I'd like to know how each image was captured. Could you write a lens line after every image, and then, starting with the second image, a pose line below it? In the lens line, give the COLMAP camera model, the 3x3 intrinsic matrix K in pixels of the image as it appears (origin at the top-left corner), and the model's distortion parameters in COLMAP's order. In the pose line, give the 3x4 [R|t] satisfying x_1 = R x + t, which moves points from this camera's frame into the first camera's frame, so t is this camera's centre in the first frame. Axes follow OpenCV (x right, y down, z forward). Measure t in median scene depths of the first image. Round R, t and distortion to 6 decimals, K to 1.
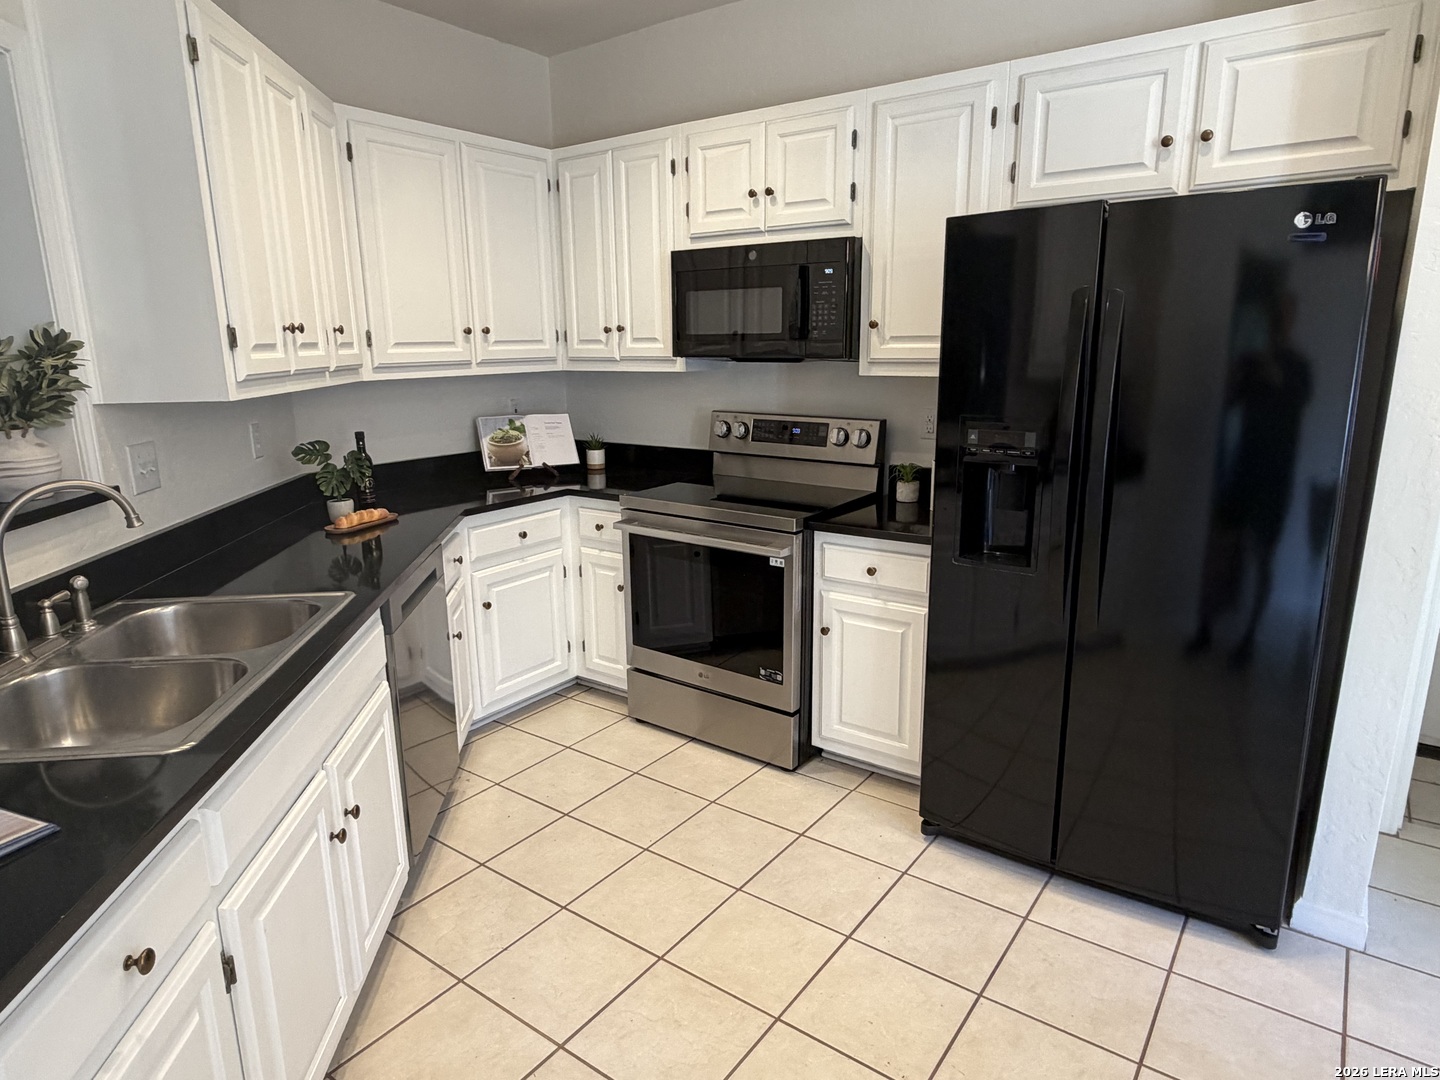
lens RADIAL K [[866.1, 0, 709.3], [0, 866.1, 546.8], [0, 0, 1]] dist [-0.001205, 0.003773]
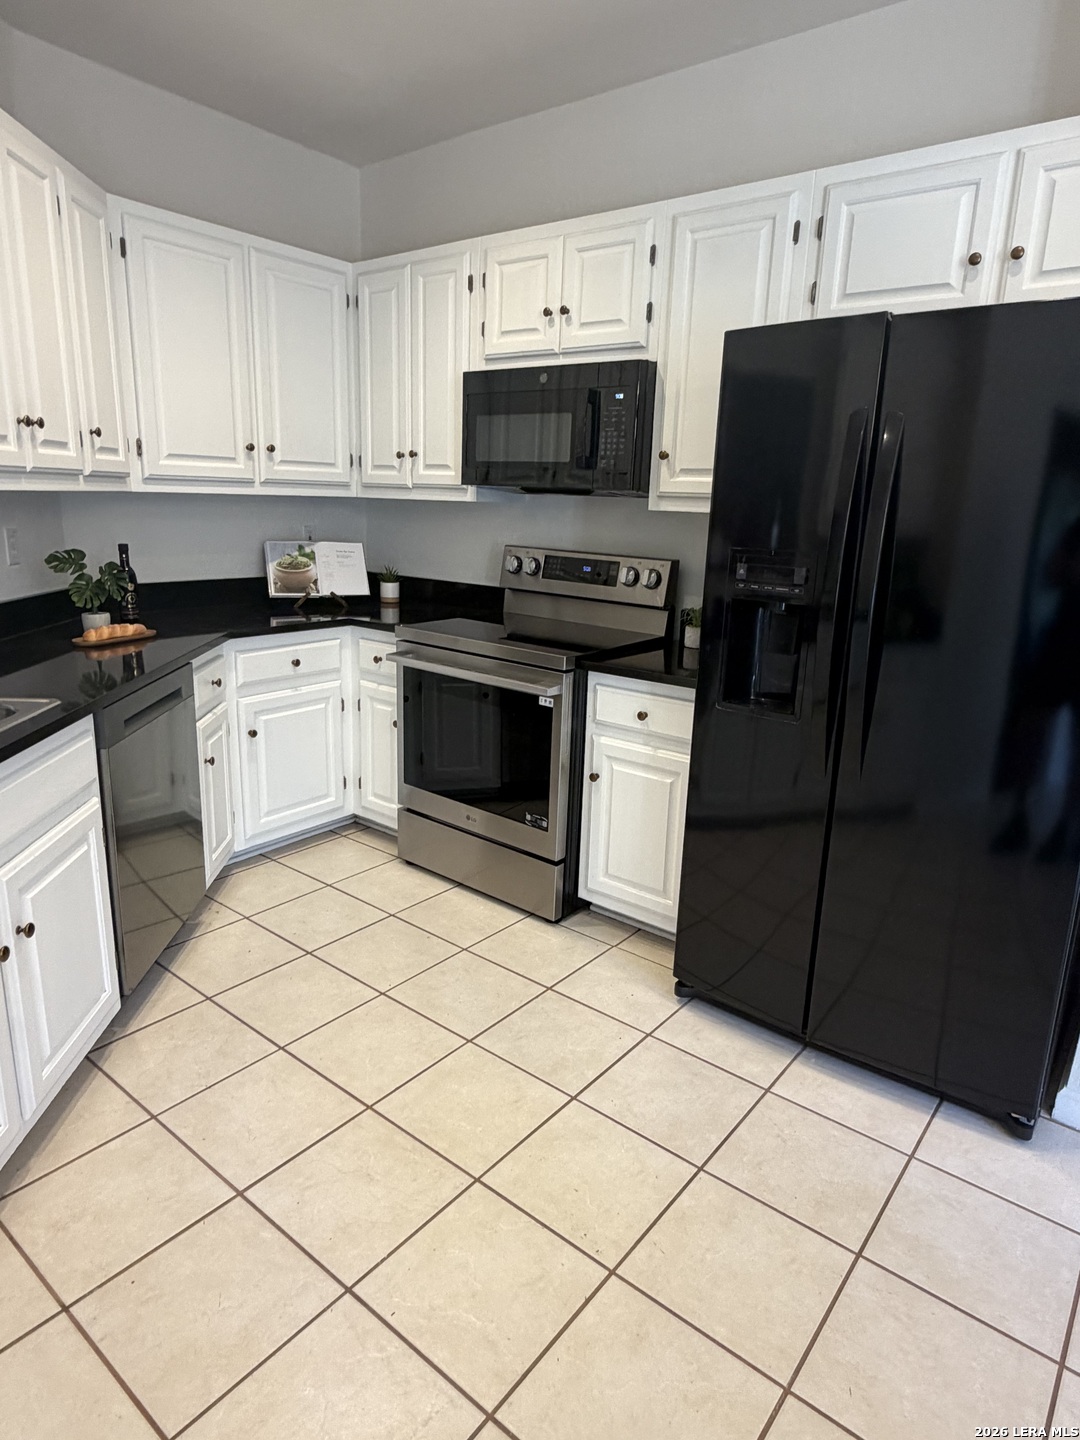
lens RADIAL K [[866.1, 0, 540.0], [0, 866.1, 720.0], [0, 0, 1]] dist [-0.001205, 0.003773]
pose [[0.998241, 0.054050, -0.024377, 0.090696], [-0.053643, 0.998415, 0.017045, 0.020729], [0.025260, -0.015707, 0.999558, 0.050411]]
